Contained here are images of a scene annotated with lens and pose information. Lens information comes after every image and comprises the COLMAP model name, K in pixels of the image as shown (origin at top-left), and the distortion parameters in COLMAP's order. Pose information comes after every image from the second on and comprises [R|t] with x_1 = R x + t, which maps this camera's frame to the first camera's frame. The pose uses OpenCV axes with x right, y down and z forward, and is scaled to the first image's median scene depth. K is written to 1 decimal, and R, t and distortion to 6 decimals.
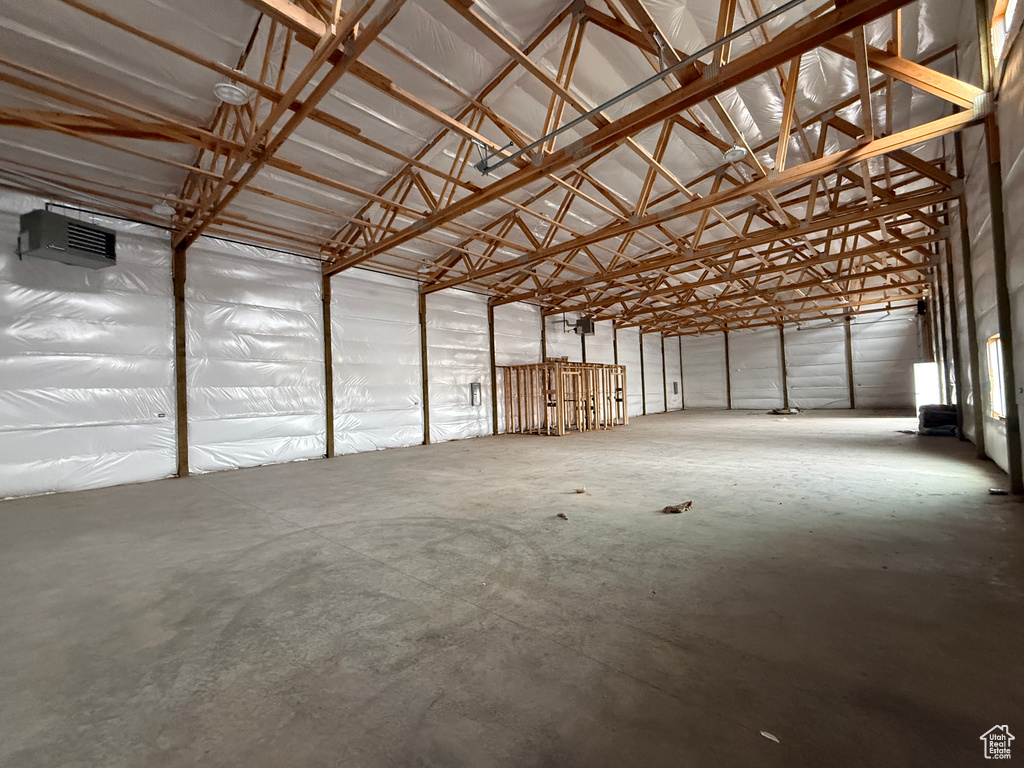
lens RADIAL K [[426.4, 0, 512.0], [0, 426.4, 384.0], [0, 0, 1]] dist [-0.000246, -0.000108]
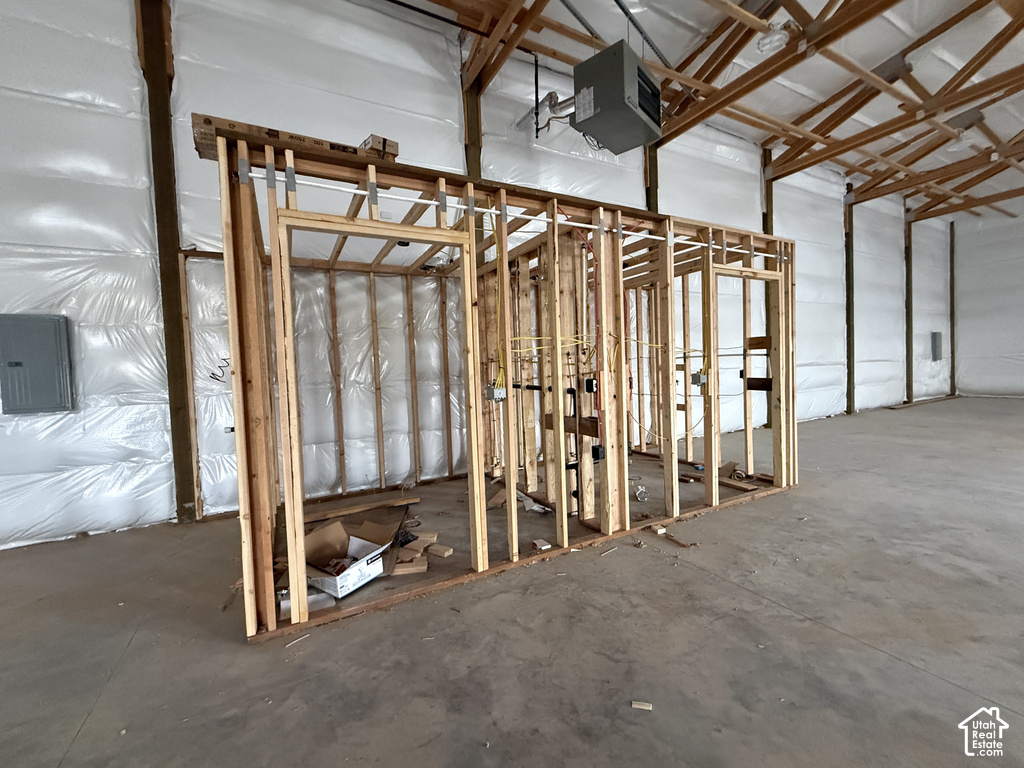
lens RADIAL K [[426.4, 0, 512.0], [0, 426.4, 384.0], [0, 0, 1]] dist [-0.000246, -0.000108]
pose [[0.942142, 0.016825, -0.334793, 0.161239], [0.009454, 0.997009, 0.076709, 0.013292], [0.335082, -0.075436, 0.939164, 0.577319]]
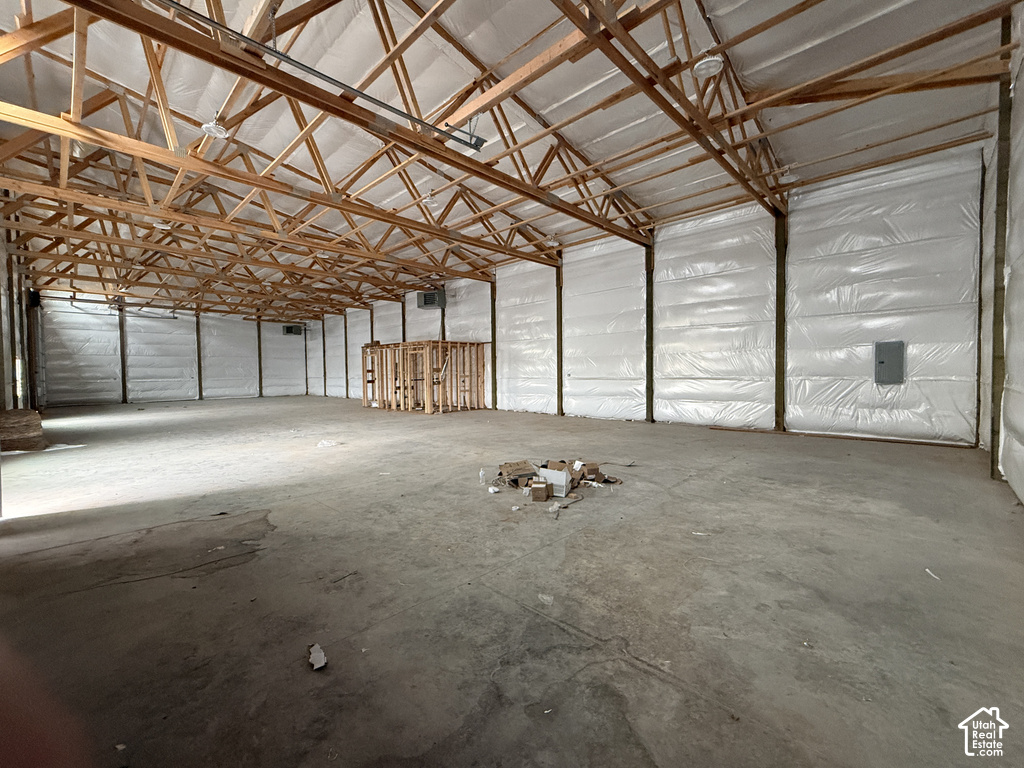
lens RADIAL K [[426.4, 0, 512.0], [0, 426.4, 384.0], [0, 0, 1]] dist [-0.000246, -0.000108]
pose [[-0.035991, 0.075607, -0.996488, 0.868177], [0.035393, 0.996605, 0.074338, -0.011955], [0.998725, -0.032593, -0.038545, 0.956858]]
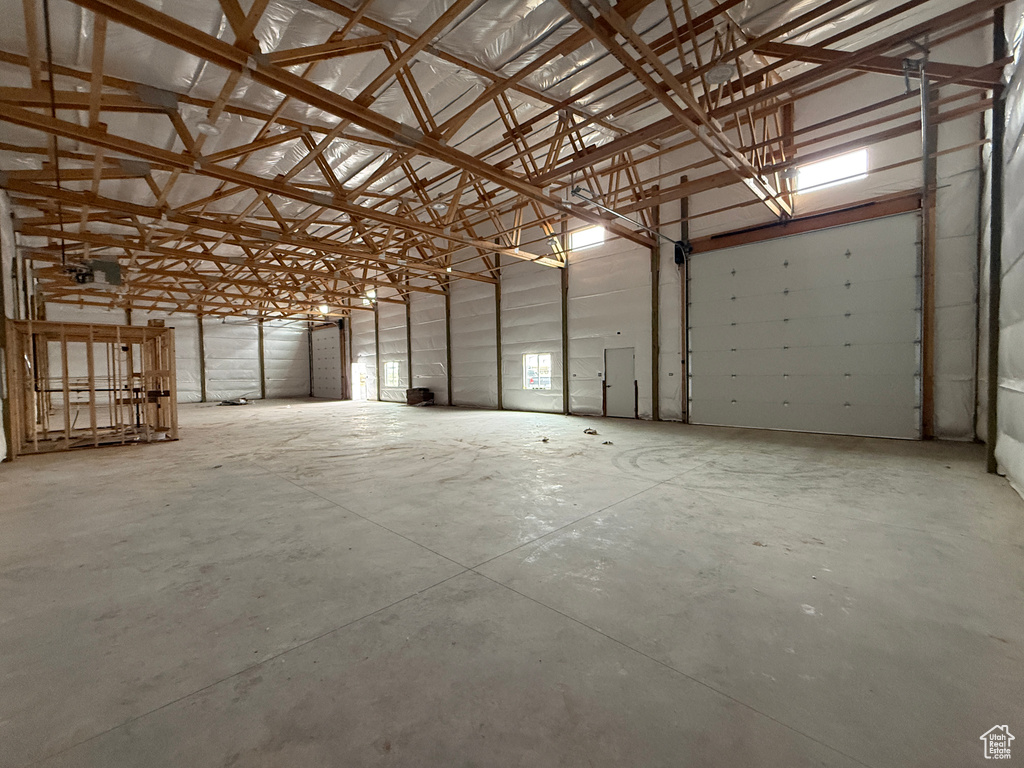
lens RADIAL K [[426.4, 0, 512.0], [0, 426.4, 384.0], [0, 0, 1]] dist [-0.000246, -0.000108]
pose [[0.034728, 0.009757, 0.999349, -0.339695], [-0.011897, 0.999886, -0.009349, 0.021078], [-0.999326, -0.011565, 0.034840, 0.287612]]
